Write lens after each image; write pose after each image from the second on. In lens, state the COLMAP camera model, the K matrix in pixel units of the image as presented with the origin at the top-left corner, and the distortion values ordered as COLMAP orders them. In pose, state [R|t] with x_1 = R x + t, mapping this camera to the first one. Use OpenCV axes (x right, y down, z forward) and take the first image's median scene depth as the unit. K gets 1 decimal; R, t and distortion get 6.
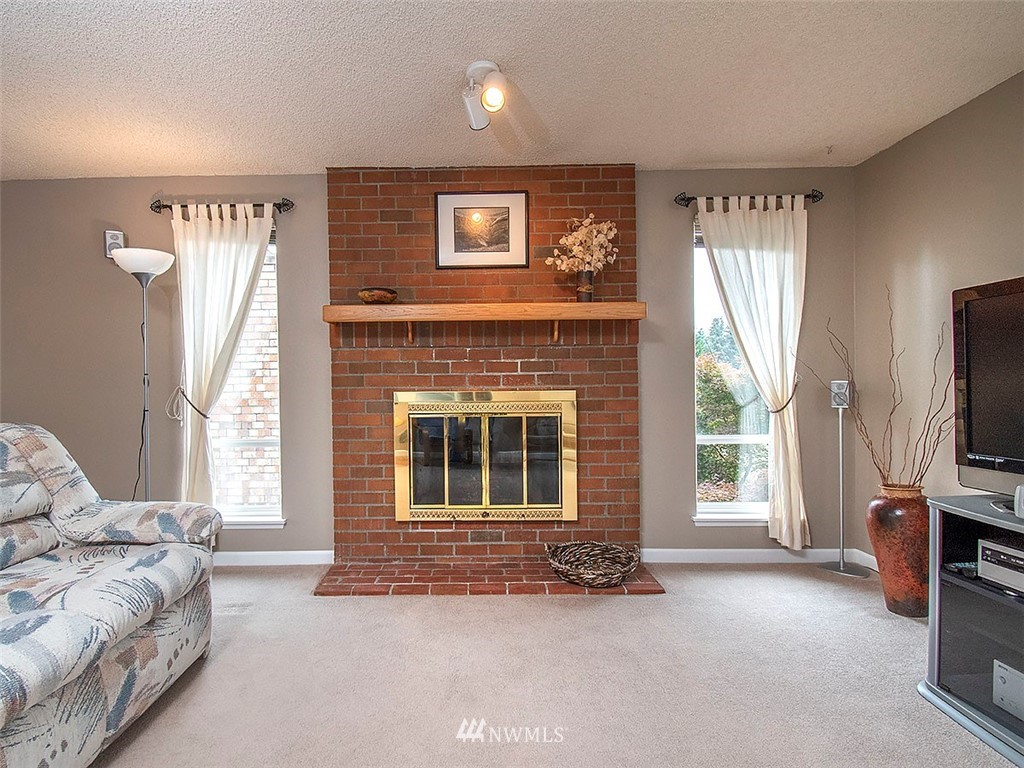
lens RADIAL K [[534.8, 0, 458.3], [0, 534.8, 393.3], [0, 0, 1]] dist [0.017340, -0.023067]
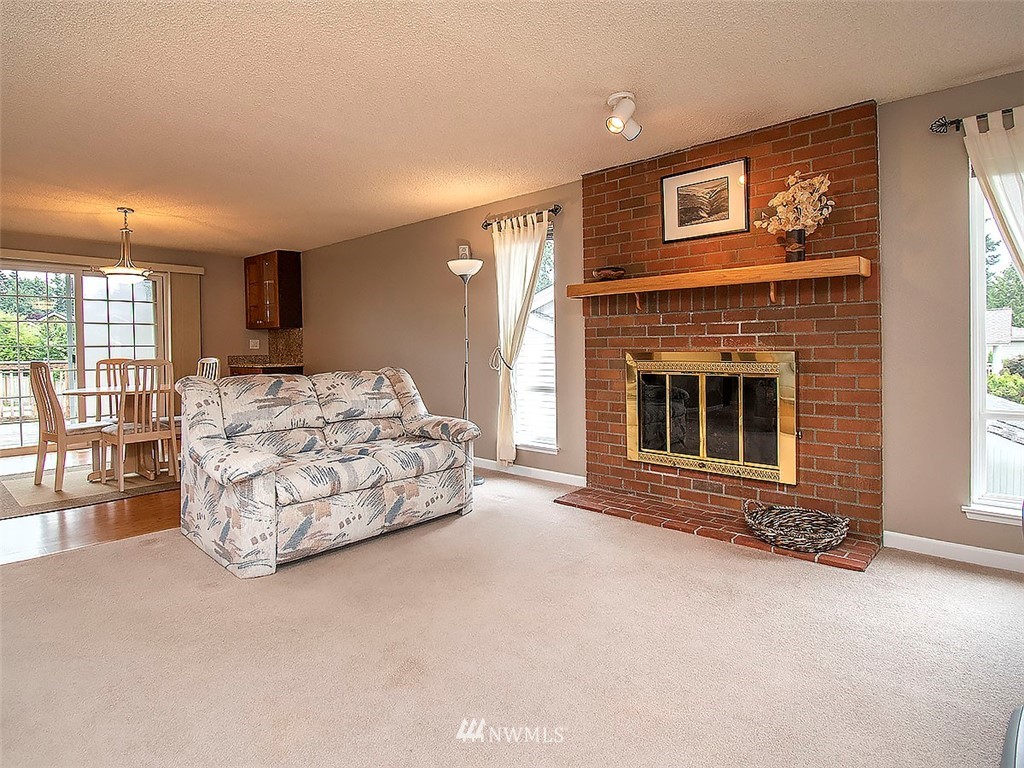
lens RADIAL K [[540.1, 0, 471.6], [0, 540.1, 357.1], [0, 0, 1]] dist [-0.003352, -0.007945]
pose [[0.727692, 0.014091, -0.685759, 0.456243], [-0.006629, 0.999887, 0.013511, -0.004618], [0.685872, -0.005286, 0.727703, -0.115471]]
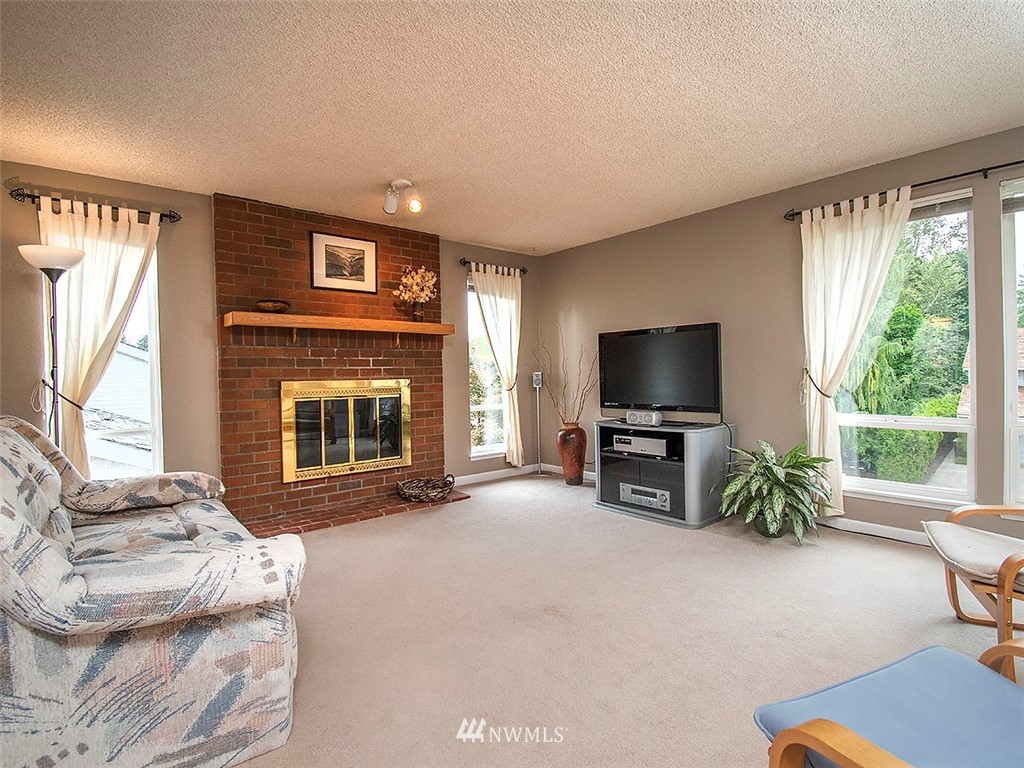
lens RADIAL K [[510.0, 0, 491.7], [0, 510.0, 384.5], [0, 0, 1]] dist [0.013815, -0.019458]
pose [[0.776573, -0.015555, 0.629836, -0.498326], [0.016327, 0.999856, 0.004563, 0.006924], [-0.629816, 0.006740, 0.776715, -0.259648]]
